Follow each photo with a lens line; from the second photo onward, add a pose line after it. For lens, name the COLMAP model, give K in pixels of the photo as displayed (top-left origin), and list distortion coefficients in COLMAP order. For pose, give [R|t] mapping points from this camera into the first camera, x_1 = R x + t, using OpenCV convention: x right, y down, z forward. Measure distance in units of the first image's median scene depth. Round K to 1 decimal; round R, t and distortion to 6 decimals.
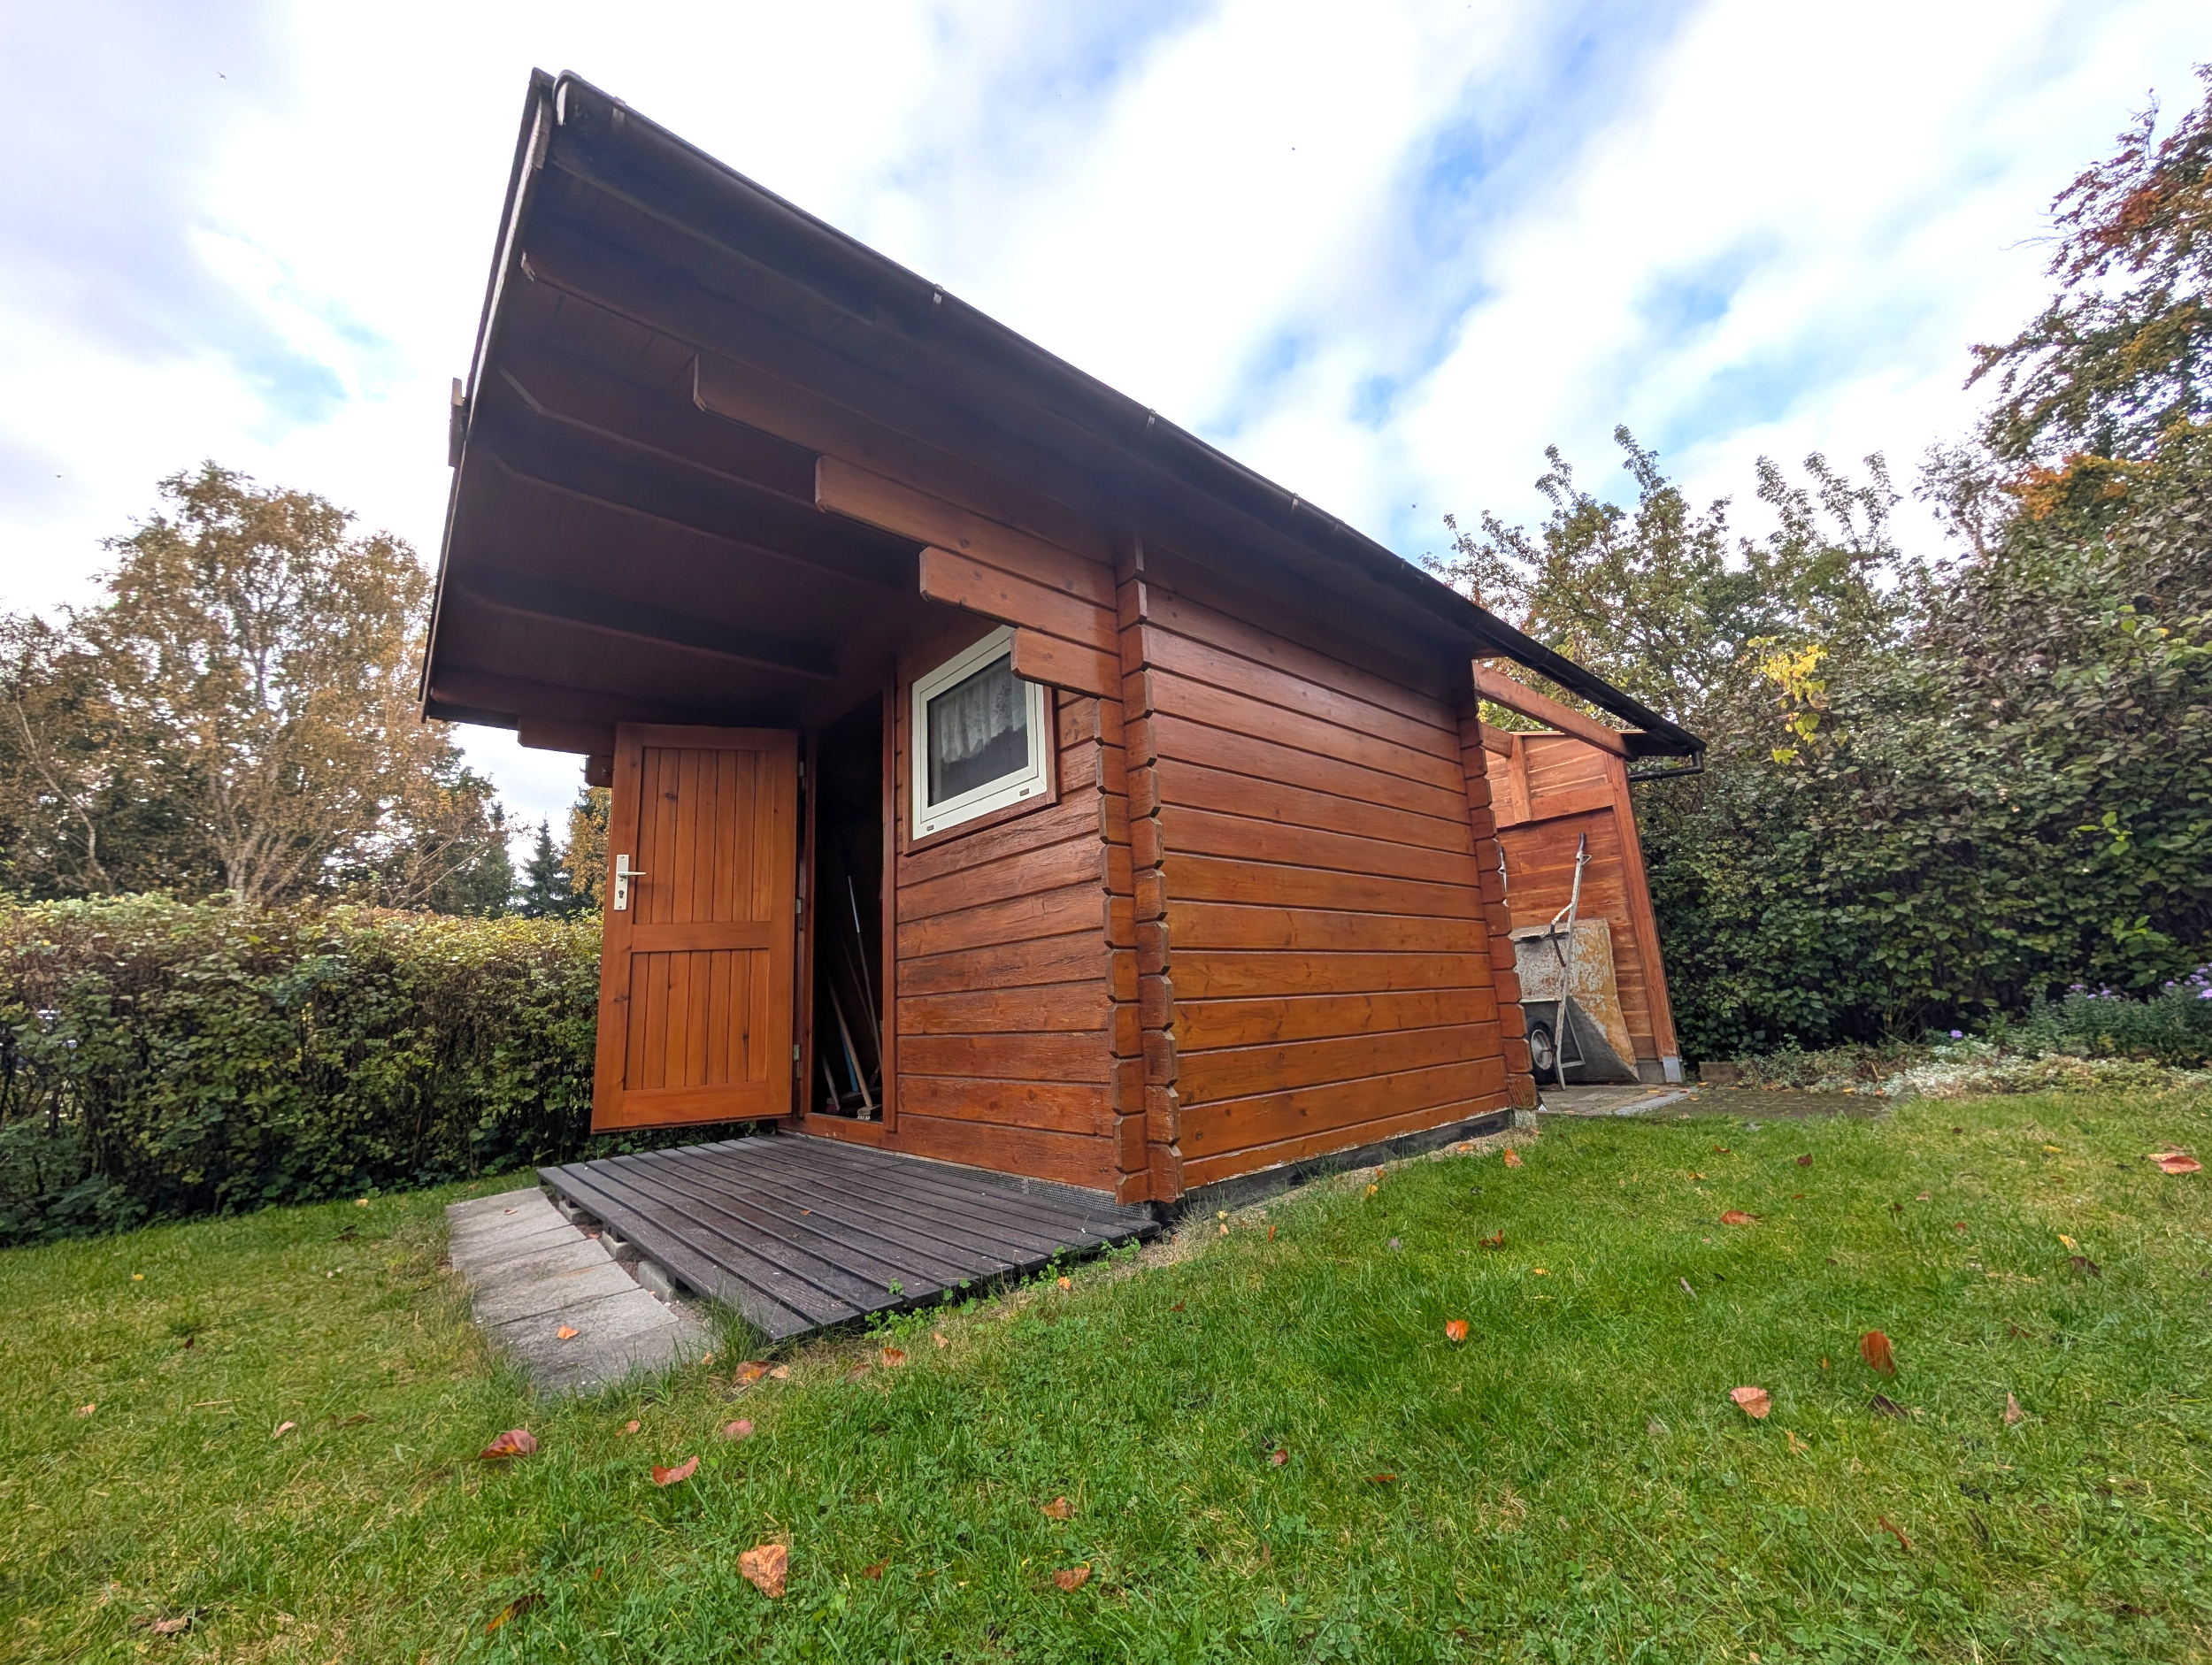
lens RADIAL K [[833.6, 0, 1091.2], [0, 833.6, 835.1], [0, 0, 1]] dist [0.001485, 0.000137]
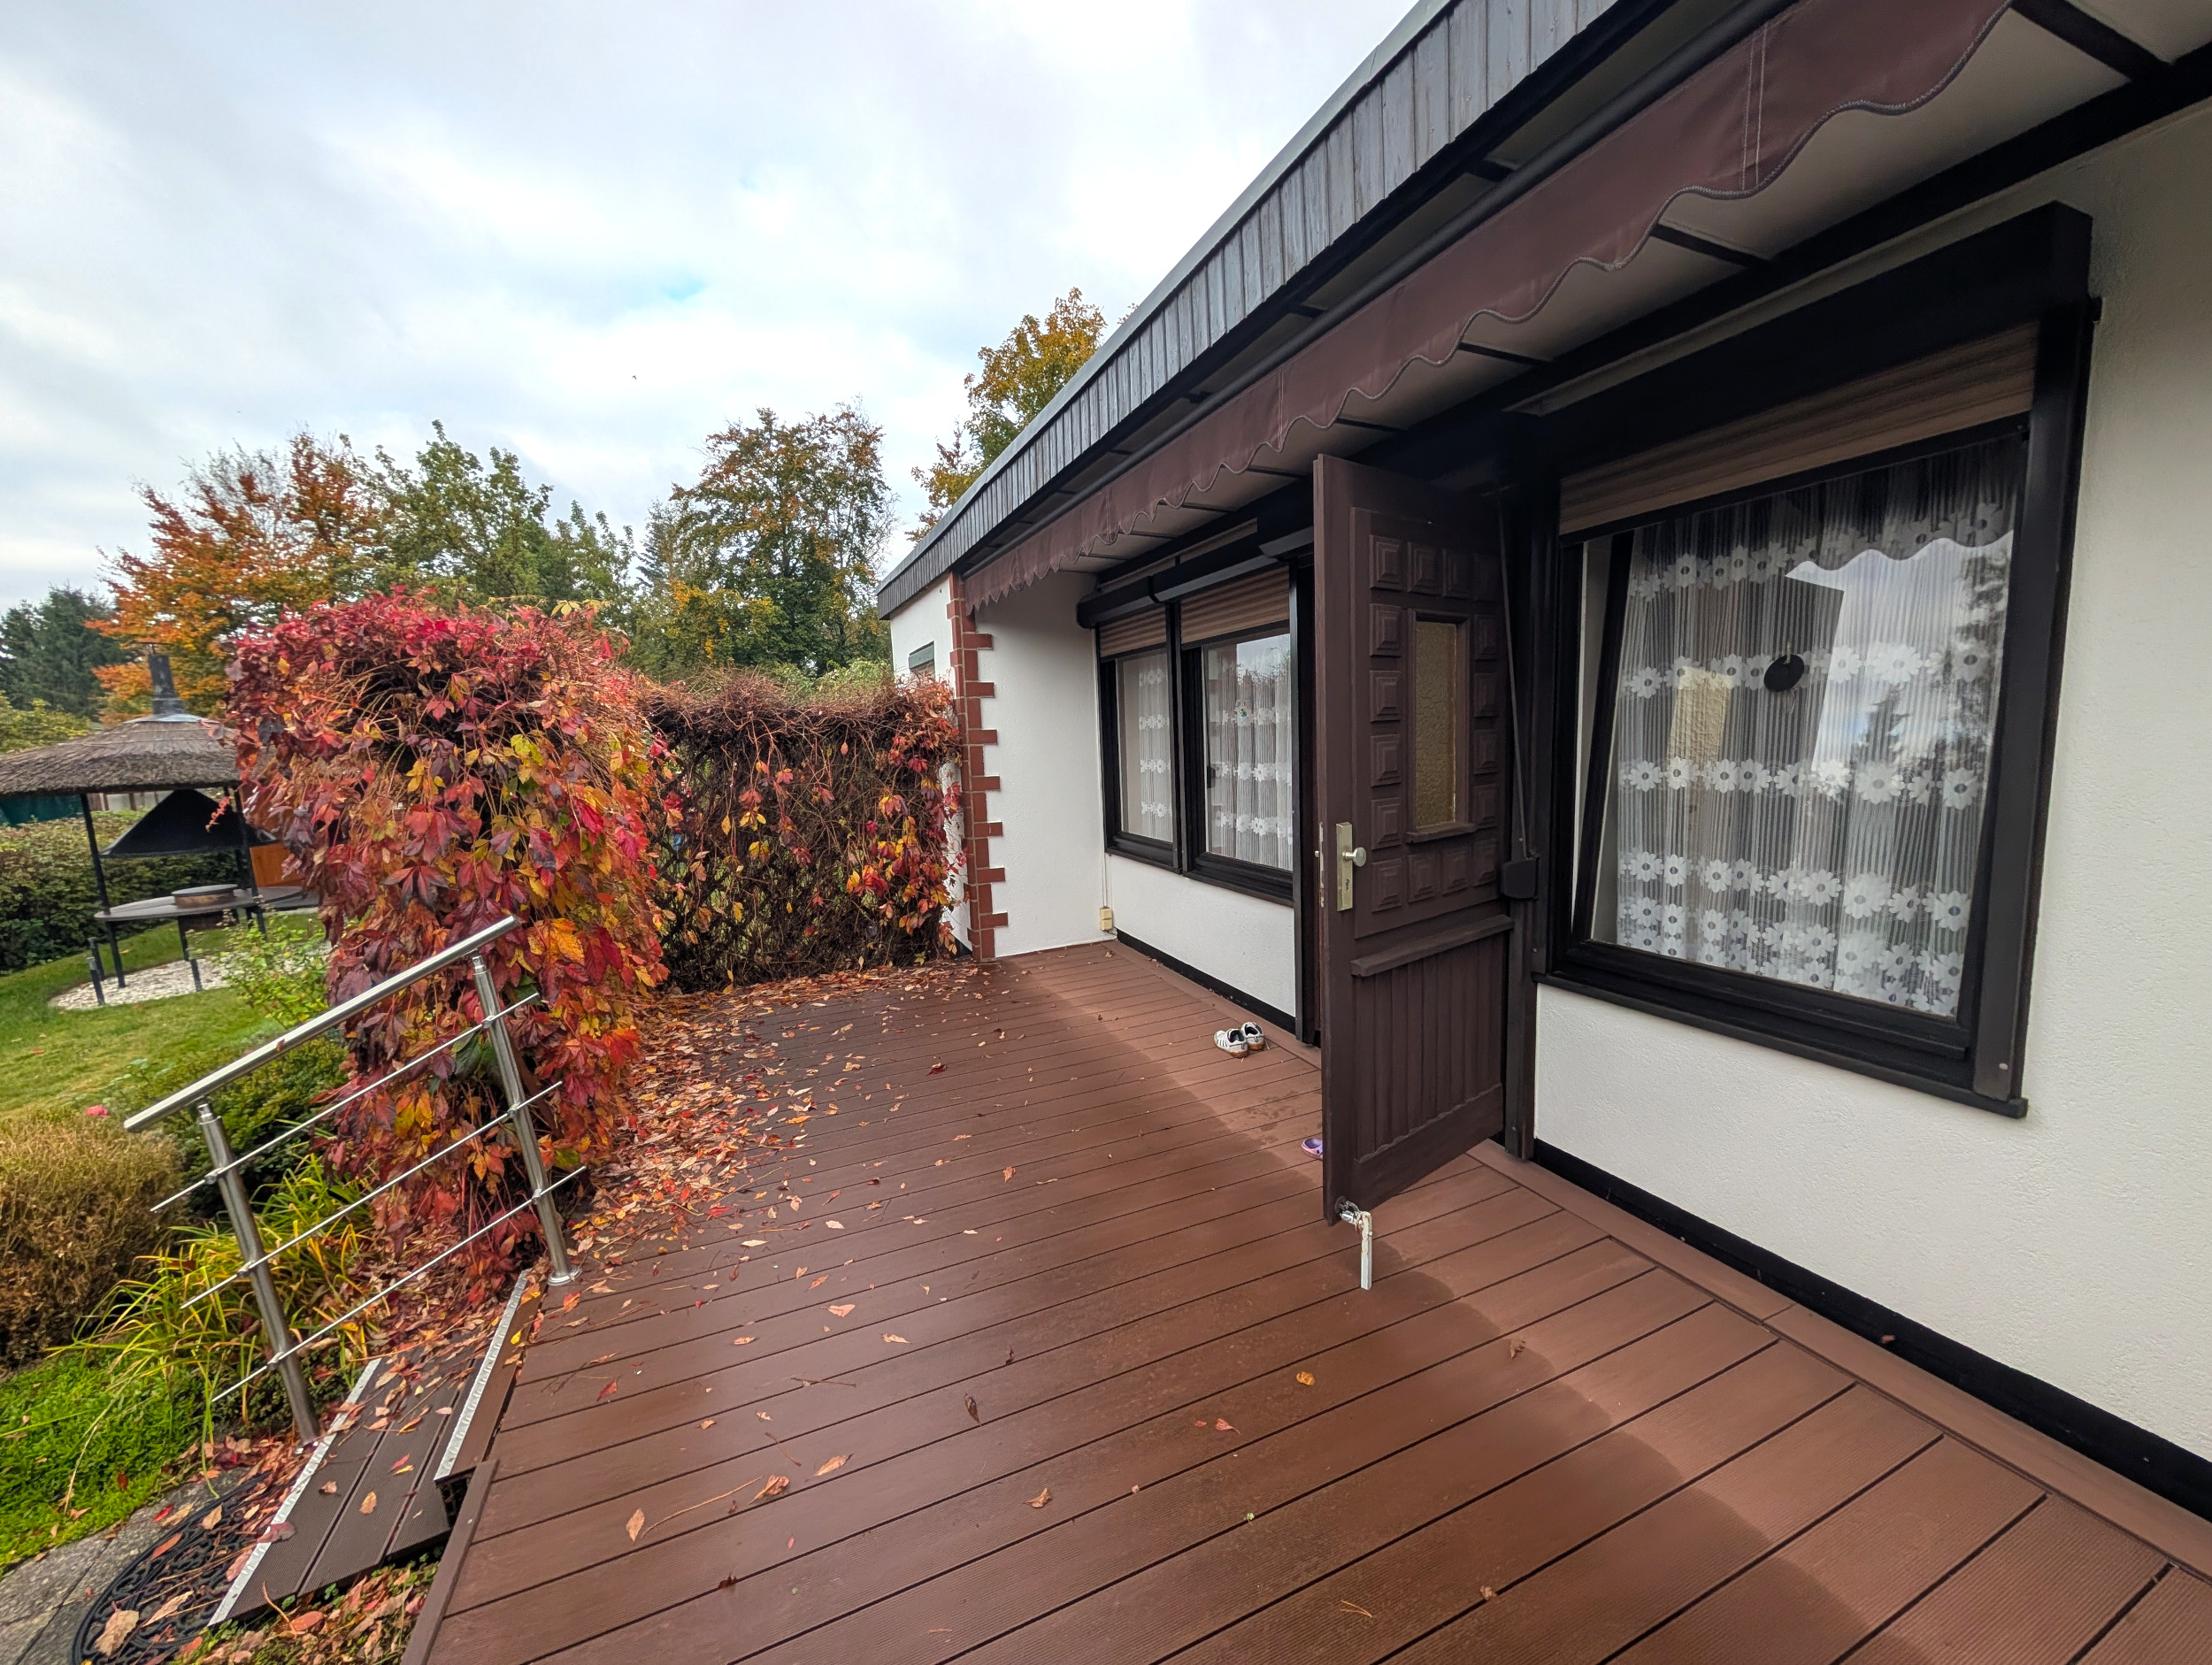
lens RADIAL K [[833.6, 0, 1091.2], [0, 833.6, 835.1], [0, 0, 1]] dist [0.001485, 0.000137]
pose [[0.296324, -0.071143, 0.952434, -0.607755], [-0.165427, 0.978326, 0.124545, -0.181265], [-0.940652, -0.194464, 0.278133, -0.655206]]
